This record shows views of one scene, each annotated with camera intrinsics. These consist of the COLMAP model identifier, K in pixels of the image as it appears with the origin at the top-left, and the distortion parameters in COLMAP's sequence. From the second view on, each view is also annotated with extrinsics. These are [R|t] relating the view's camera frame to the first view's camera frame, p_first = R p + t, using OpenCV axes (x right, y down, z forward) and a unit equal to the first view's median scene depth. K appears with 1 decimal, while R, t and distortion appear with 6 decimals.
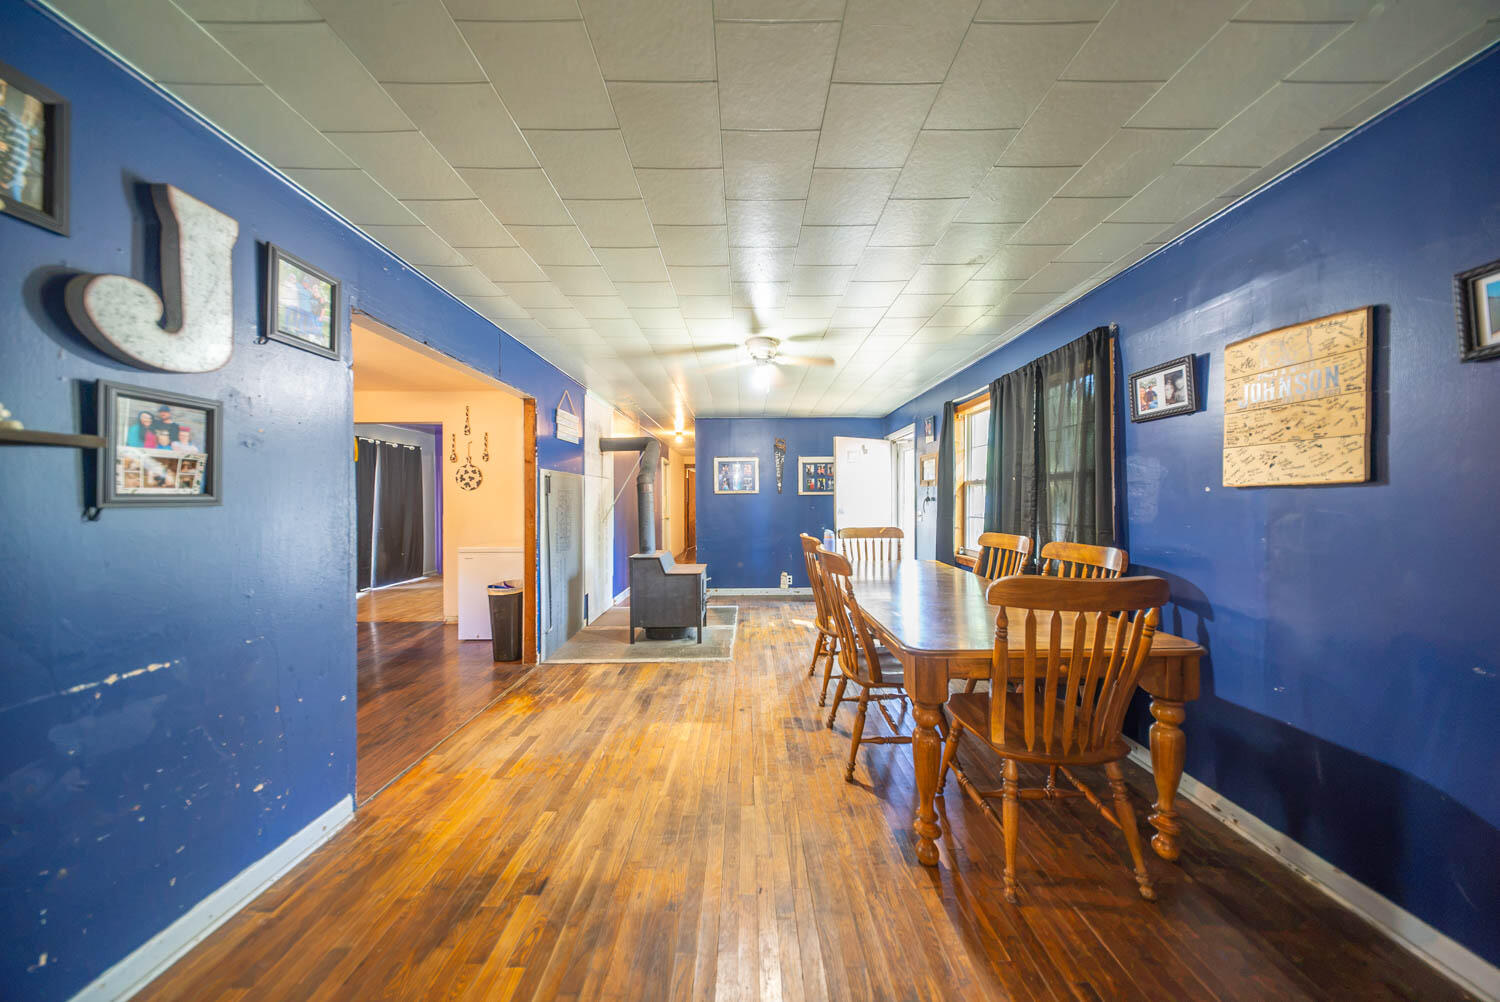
lens RADIAL K [[441.6, 0, 751.9], [0, 441.6, 505.0], [0, 0, 1]] dist [0.003733, -0.001531]
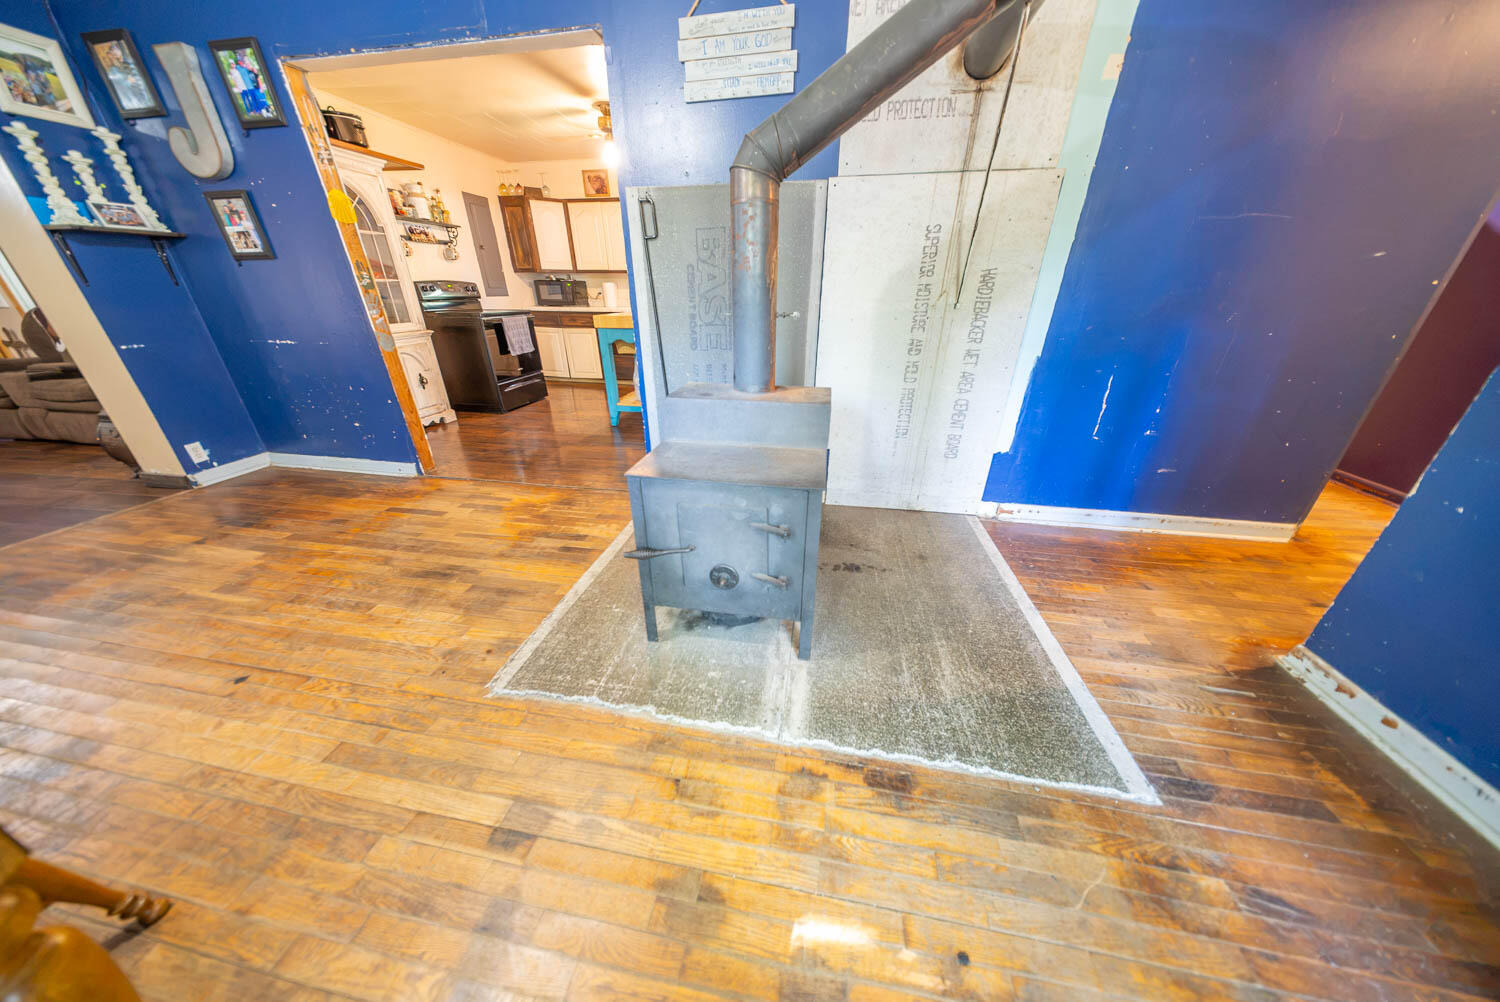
lens RADIAL K [[441.6, 0, 747.3], [0, 441.6, 502.9], [0, 0, 1]] dist [0.003733, -0.001531]
pose [[-0.181712, 0.428789, -0.884941, 0.350824], [-0.009428, 0.899122, 0.437597, 0.065140], [0.983307, 0.087860, -0.159339, 2.407155]]
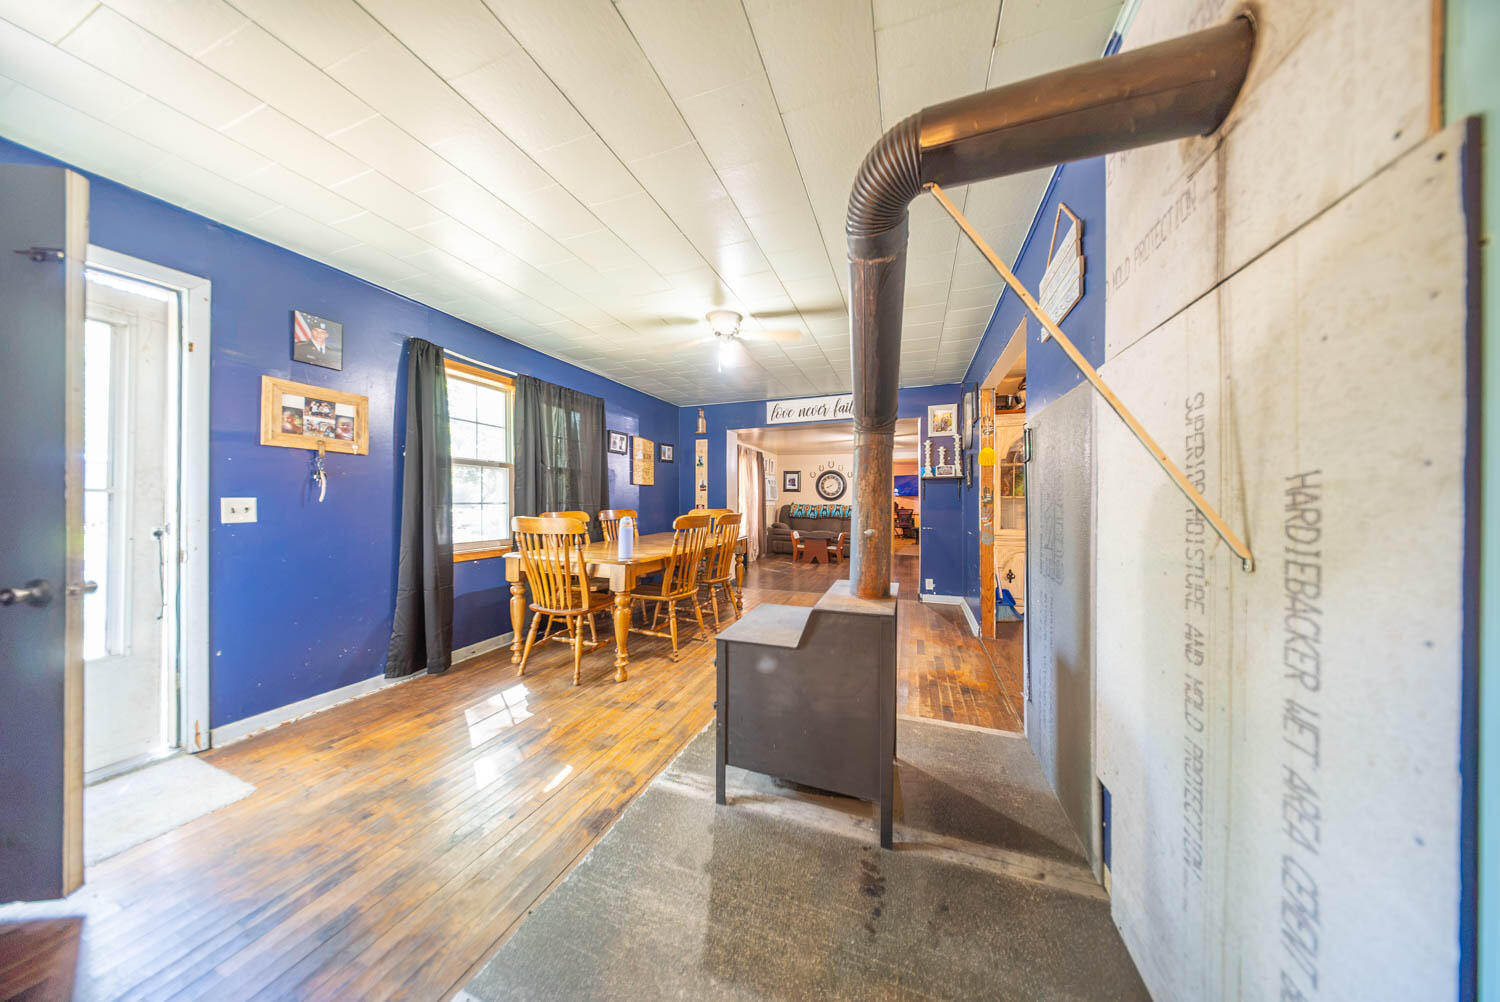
lens RADIAL K [[441.6, 0, 747.1], [0, 441.6, 501.2], [0, 0, 1]] dist [0.003733, -0.001531]
pose [[-0.933023, 0.001152, 0.359814, -0.628442], [0.006112, 0.999901, 0.012648, 0.035206], [-0.359764, 0.014000, -0.932938, 3.225457]]
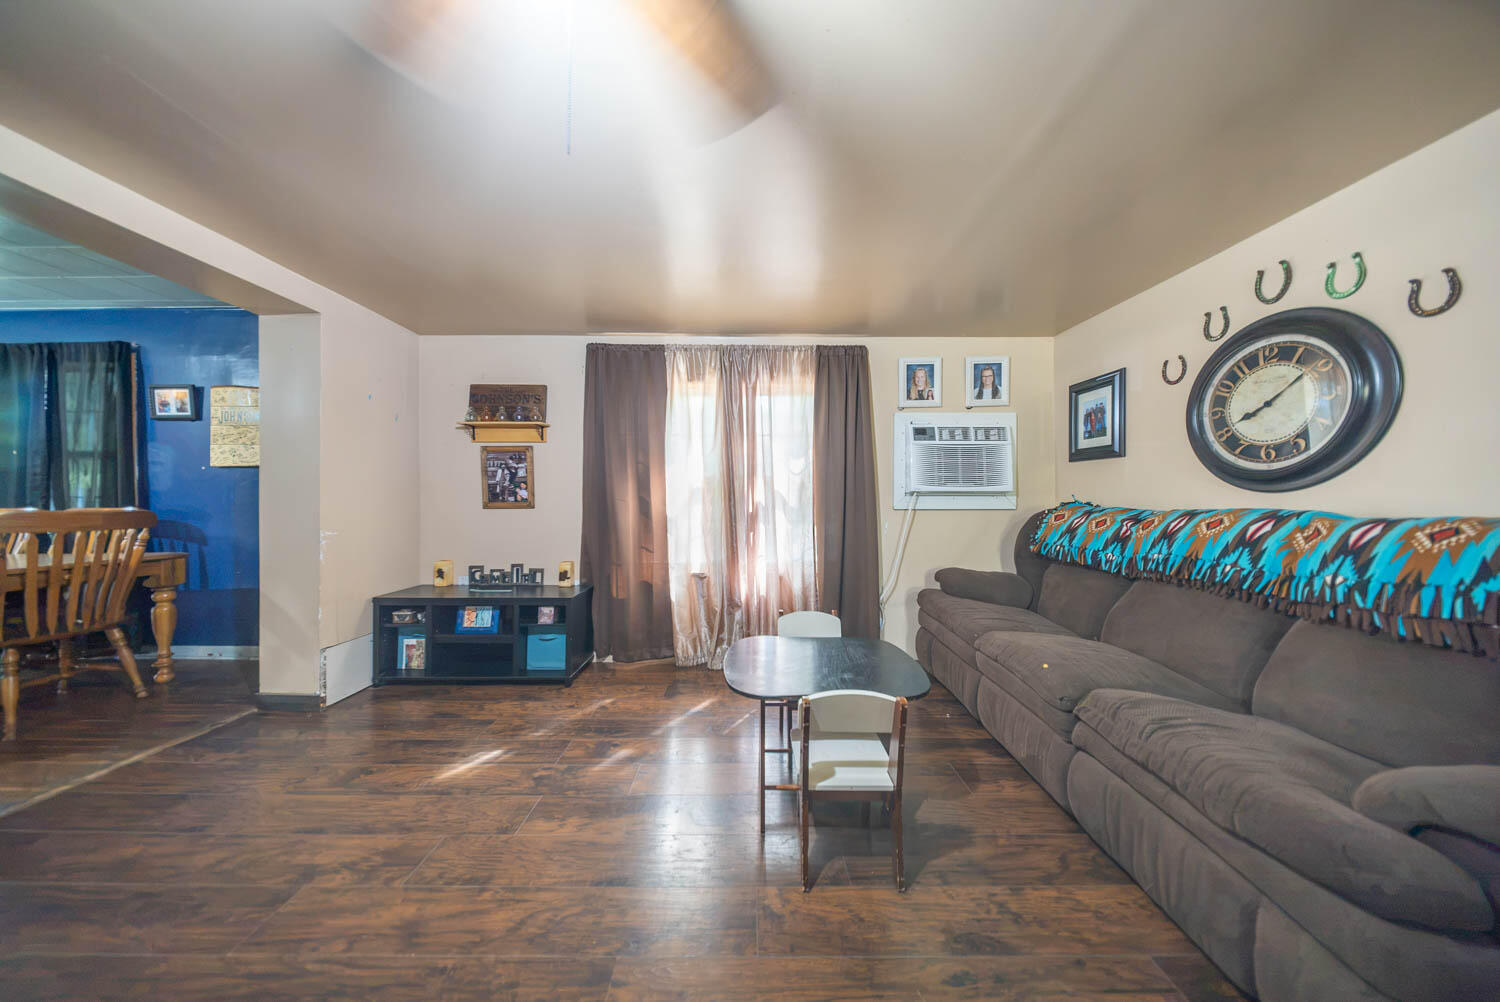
lens RADIAL K [[441.6, 0, 745.2], [0, 441.6, 502.3], [0, 0, 1]] dist [0.003733, -0.001531]
pose [[0.012684, 0.002779, 0.999916, -0.611363], [0.012371, 0.999919, -0.002936, 0.123269], [-0.999843, 0.012407, 0.012649, -1.057367]]
